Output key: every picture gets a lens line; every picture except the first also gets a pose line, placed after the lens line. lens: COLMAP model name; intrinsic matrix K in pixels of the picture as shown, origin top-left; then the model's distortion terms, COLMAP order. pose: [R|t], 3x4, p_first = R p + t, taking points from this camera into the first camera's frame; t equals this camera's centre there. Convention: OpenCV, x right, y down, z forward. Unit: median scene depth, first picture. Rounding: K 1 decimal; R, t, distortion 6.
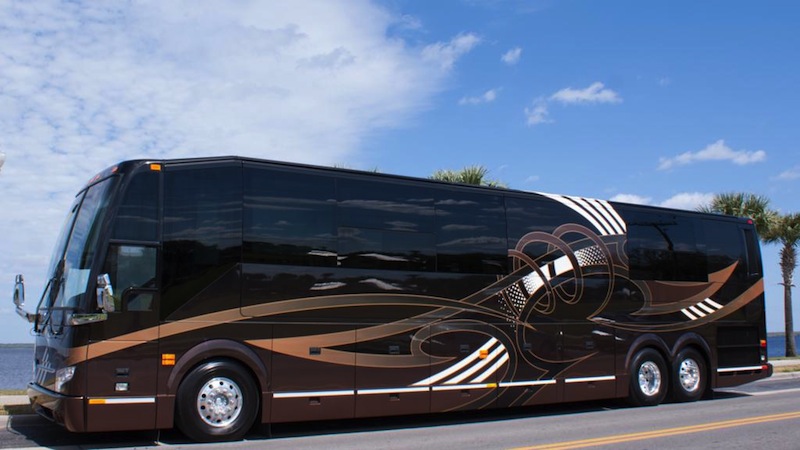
lens RADIAL K [[817.2, 0, 383.1], [0, 817.2, 199.3], [0, 0, 1]] dist [-0.161430, 0.159175]
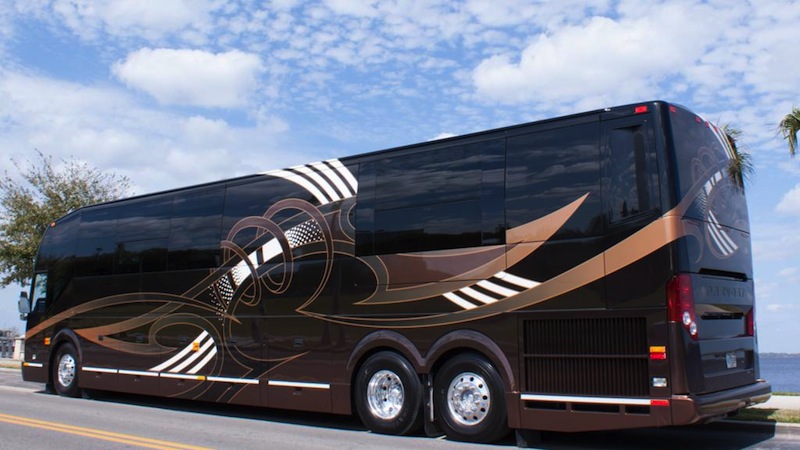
lens RADIAL K [[801.2, 0, 445.7], [0, 801.2, 220.5], [0, 0, 1]] dist [-0.112461, 0.038010]
pose [[0.342974, -0.132413, -0.929966, 1.130414], [0.144566, 0.985661, -0.087027, 0.158386], [0.928154, -0.104593, 0.357198, 0.907249]]
